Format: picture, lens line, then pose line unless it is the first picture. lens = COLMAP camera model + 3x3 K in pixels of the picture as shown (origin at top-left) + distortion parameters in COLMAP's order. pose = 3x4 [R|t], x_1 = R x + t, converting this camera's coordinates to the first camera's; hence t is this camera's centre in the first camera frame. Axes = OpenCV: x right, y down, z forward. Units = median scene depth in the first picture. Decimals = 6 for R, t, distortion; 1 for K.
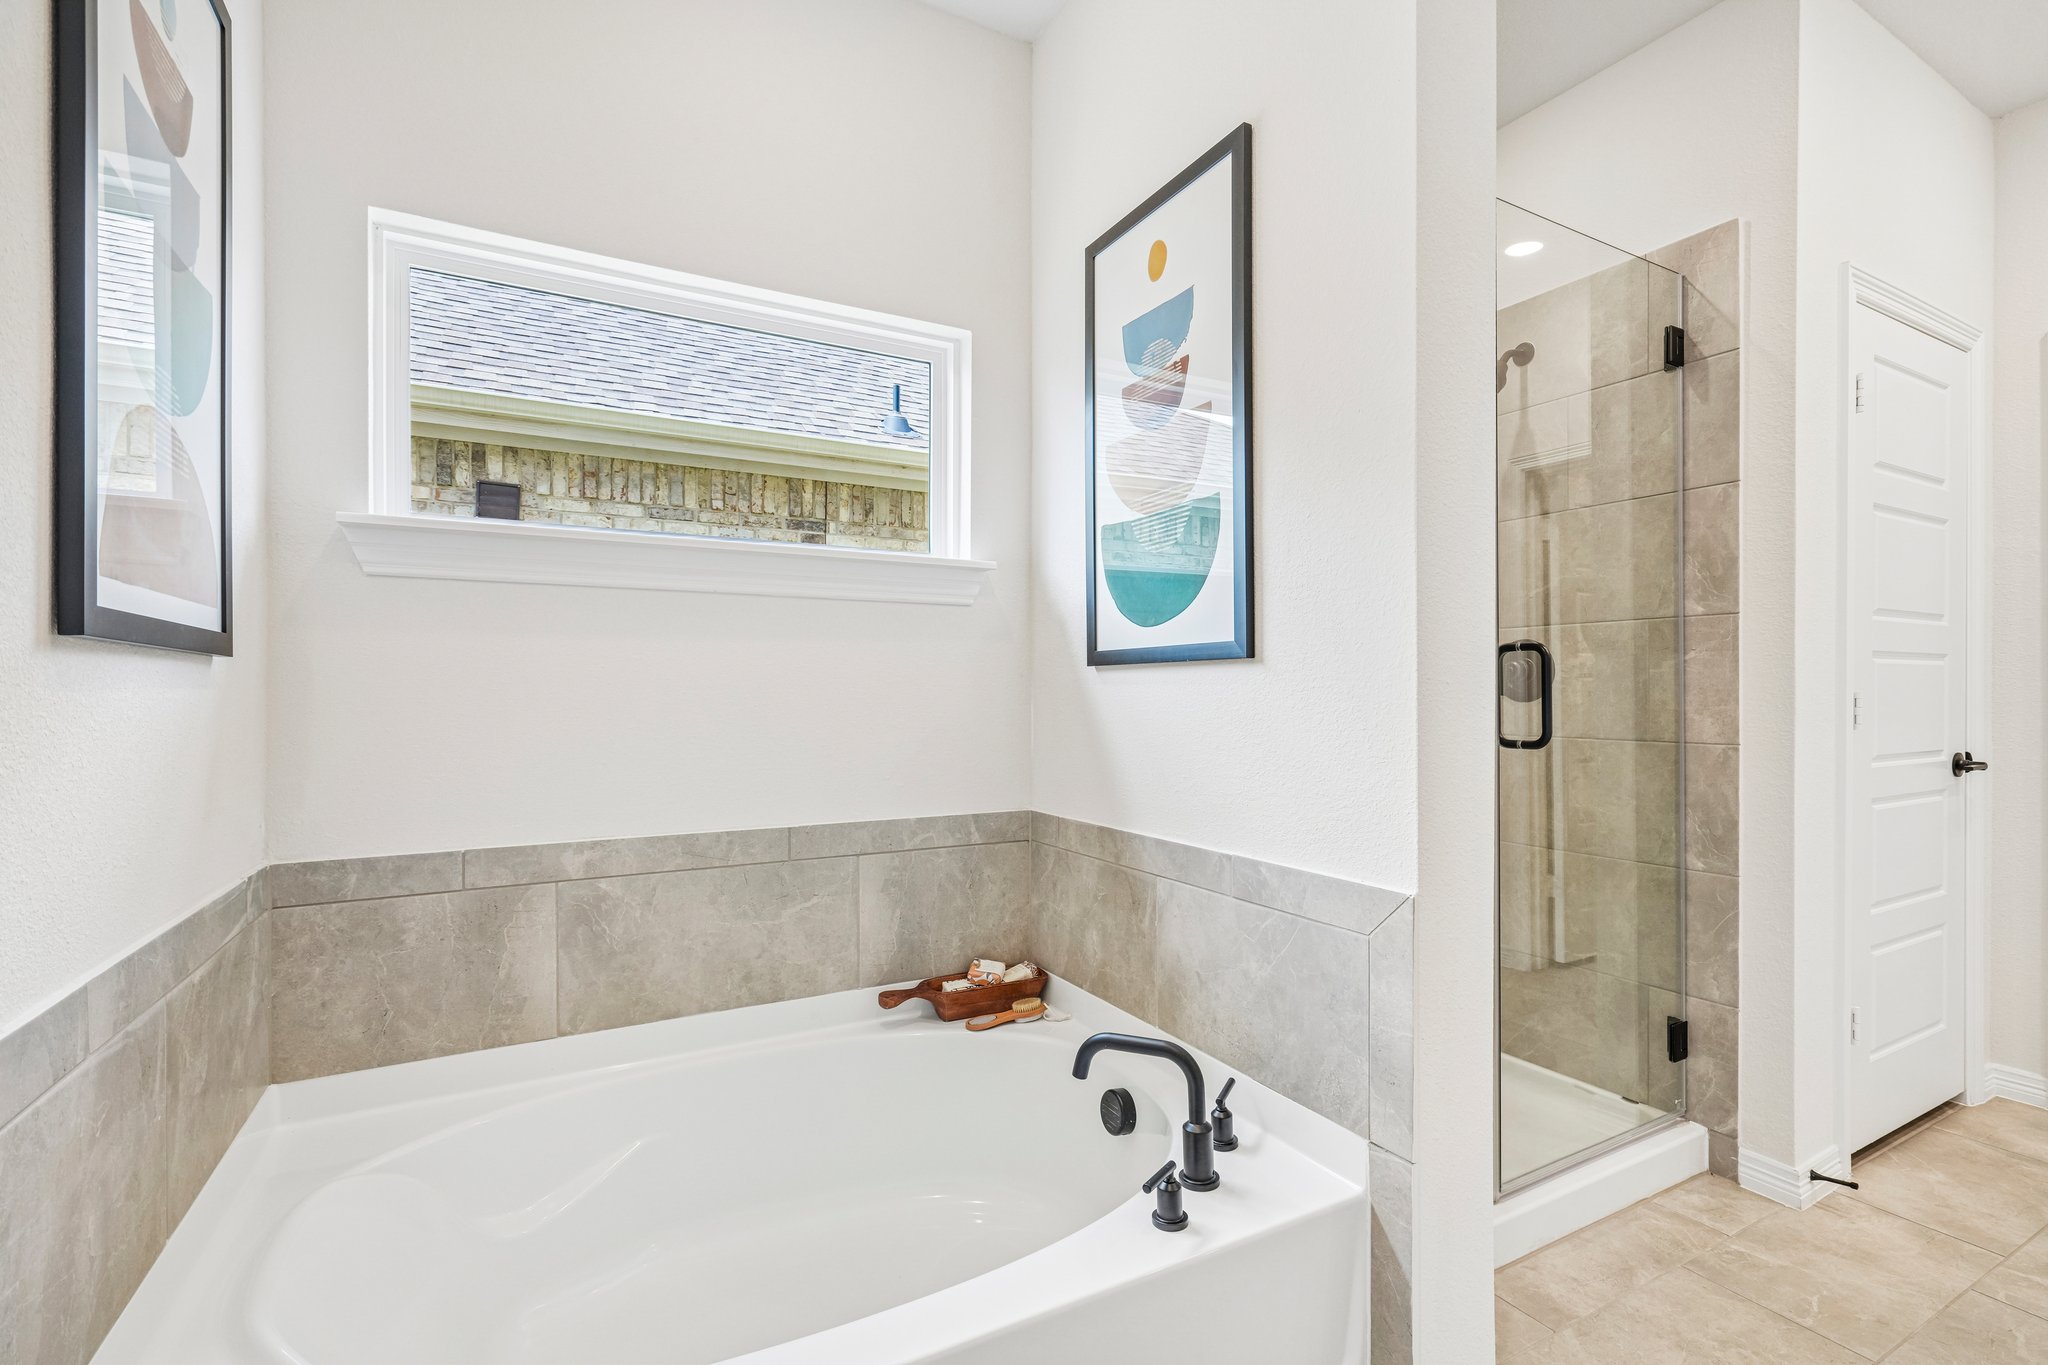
lens RADIAL K [[924.7, 0, 1026.9], [0, 924.7, 692.8], [0, 0, 1]] dist [-0.004542, 0.000630]
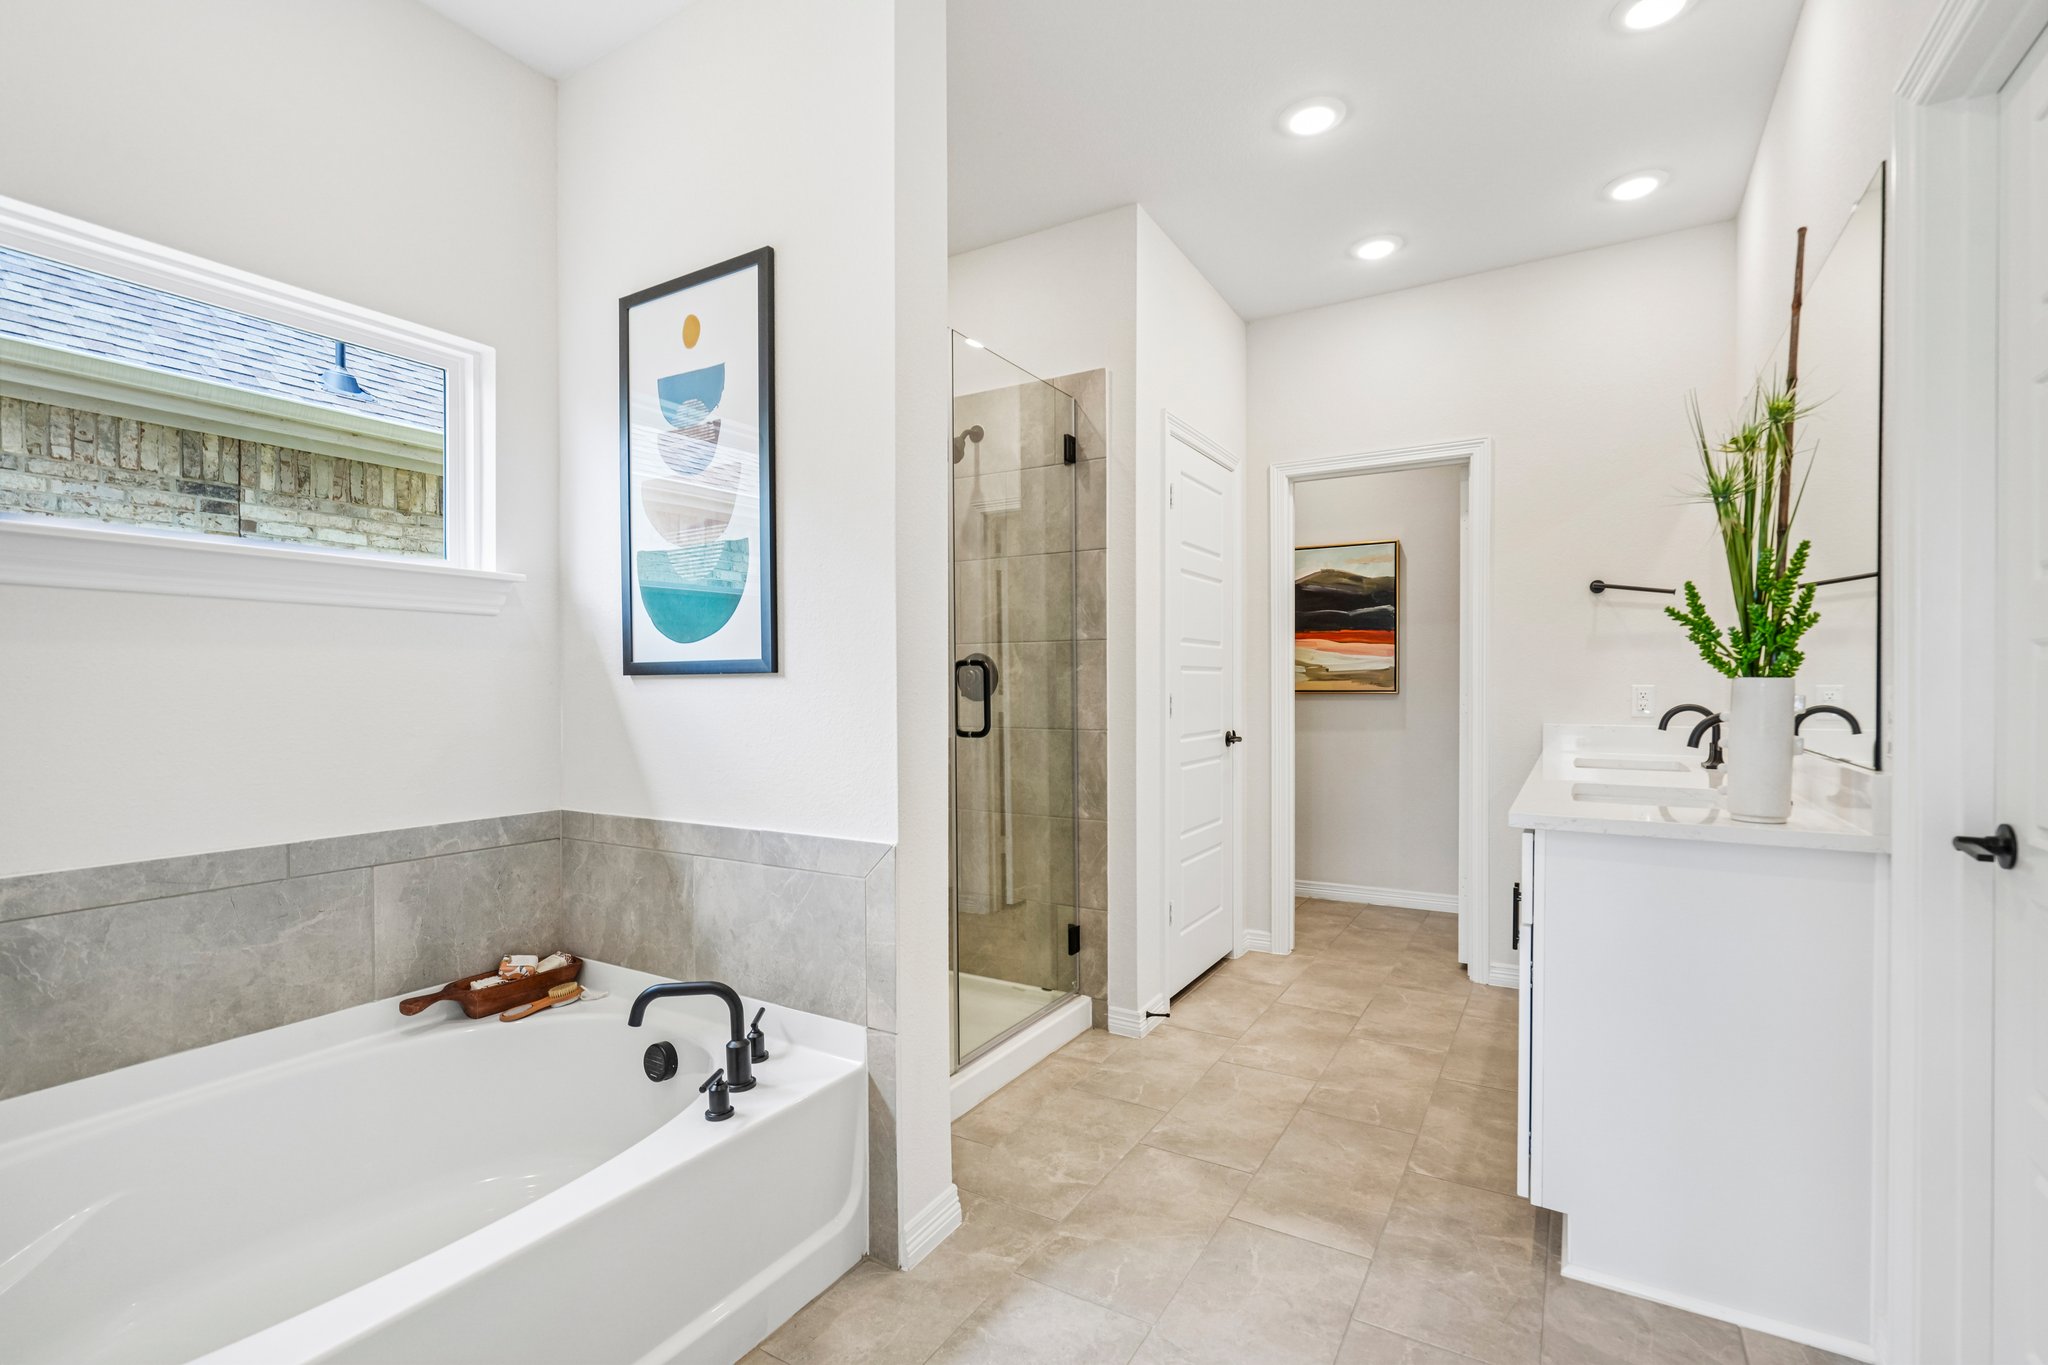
lens RADIAL K [[924.7, 0, 1026.9], [0, 924.7, 692.8], [0, 0, 1]] dist [-0.004542, 0.000630]
pose [[0.863525, -0.007056, 0.504257, -0.072657], [0.003931, 0.999966, 0.007261, -0.013452], [-0.504291, -0.004288, 0.863523, -0.196029]]
